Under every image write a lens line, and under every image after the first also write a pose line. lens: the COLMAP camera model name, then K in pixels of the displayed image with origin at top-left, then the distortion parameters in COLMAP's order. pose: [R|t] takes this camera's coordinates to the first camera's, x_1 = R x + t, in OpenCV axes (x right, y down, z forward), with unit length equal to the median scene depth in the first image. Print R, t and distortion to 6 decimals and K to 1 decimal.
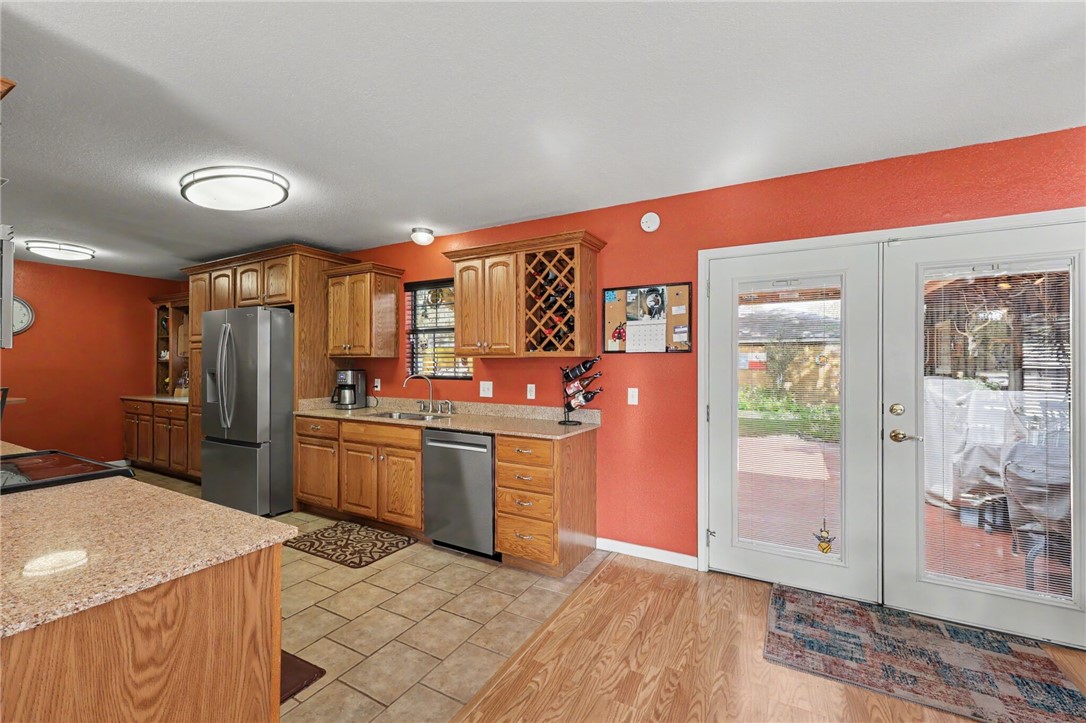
lens RADIAL K [[447.8, 0, 548.9], [0, 447.8, 362.9], [0, 0, 1]] dist [0.002341, 0.000401]
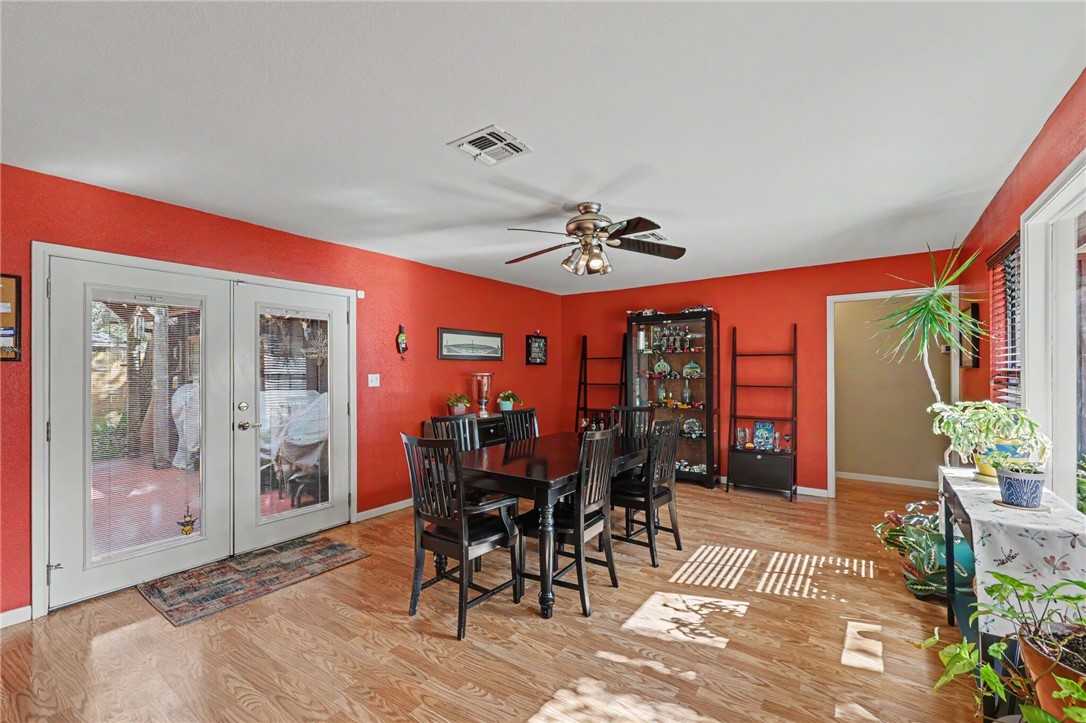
lens RADIAL K [[454.7, 0, 546.3], [0, 454.7, 369.1], [0, 0, 1]] dist [0.002402, 0.000128]
pose [[0.121988, 0.001879, 0.992530, -0.371406], [0.005342, 0.999982, -0.002550, -0.001094], [-0.992517, 0.005614, 0.121976, -0.064306]]
